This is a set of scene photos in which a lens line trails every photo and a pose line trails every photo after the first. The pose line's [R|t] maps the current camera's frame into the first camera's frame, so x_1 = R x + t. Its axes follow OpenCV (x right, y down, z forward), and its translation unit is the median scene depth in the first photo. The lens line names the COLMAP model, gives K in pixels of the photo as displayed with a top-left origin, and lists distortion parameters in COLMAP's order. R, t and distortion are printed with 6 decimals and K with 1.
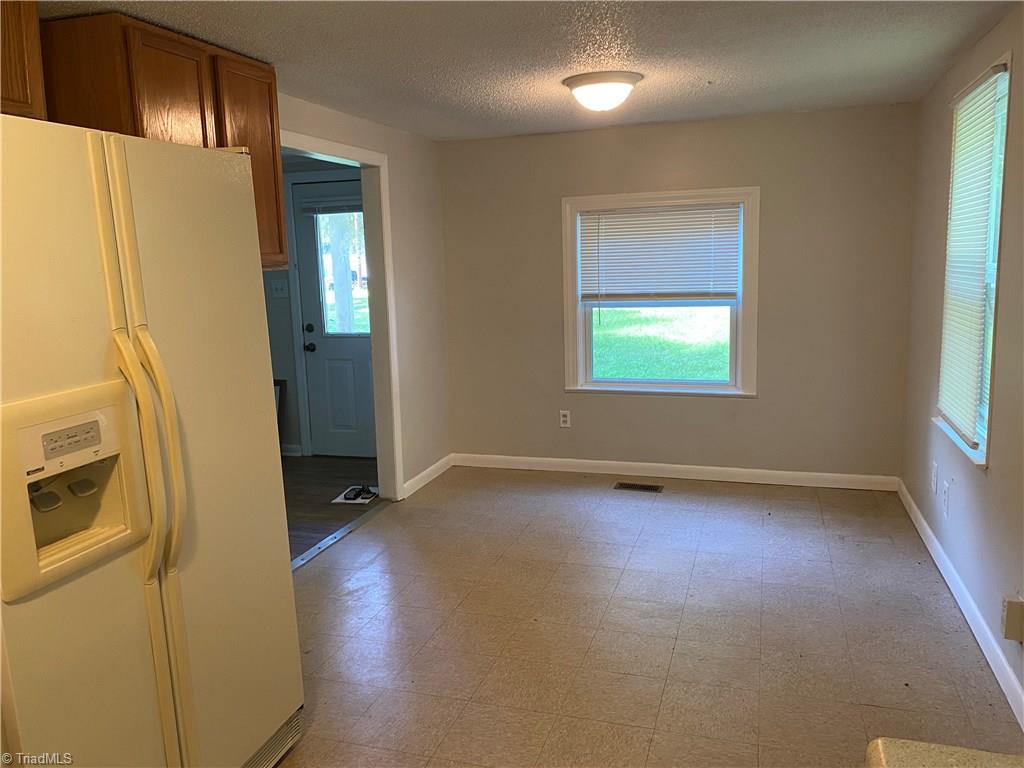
lens RADIAL K [[812.4, 0, 512.0], [0, 812.4, 384.0], [0, 0, 1]] dist [0.075261, -0.076441]
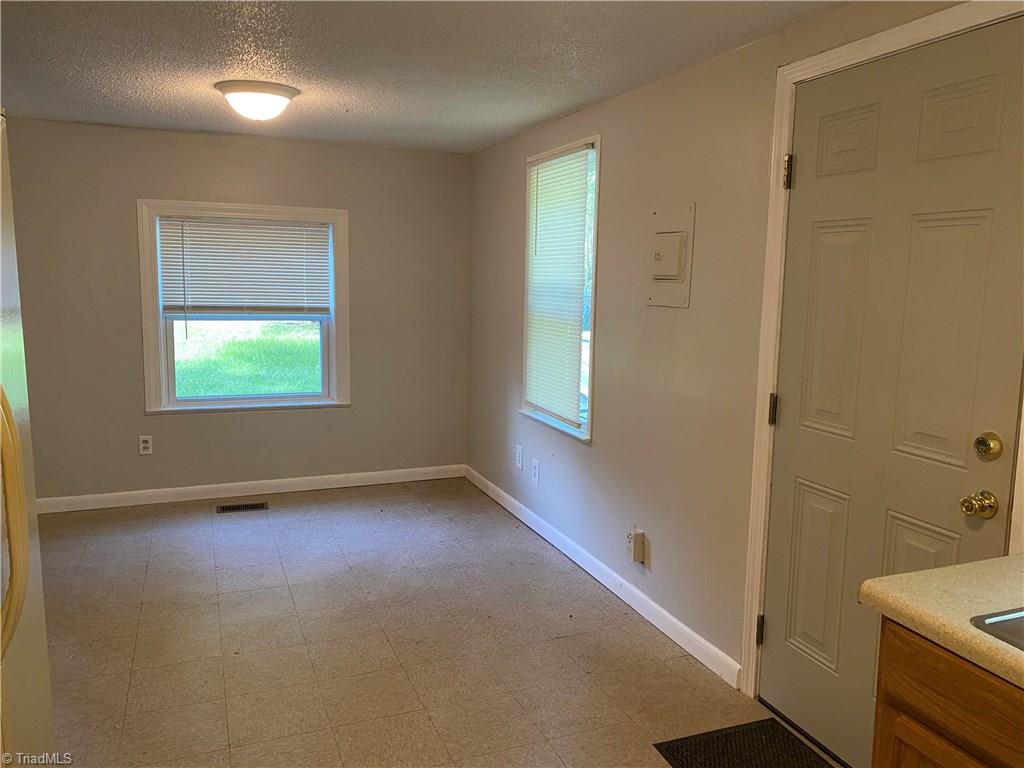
lens RADIAL K [[812.4, 0, 512.0], [0, 812.4, 384.0], [0, 0, 1]] dist [0.075261, -0.076441]
pose [[0.743424, -0.044046, 0.667368, -0.254834], [0.059874, 0.998206, -0.000817, 0.001082], [-0.666135, 0.040566, 0.744728, 0.062768]]
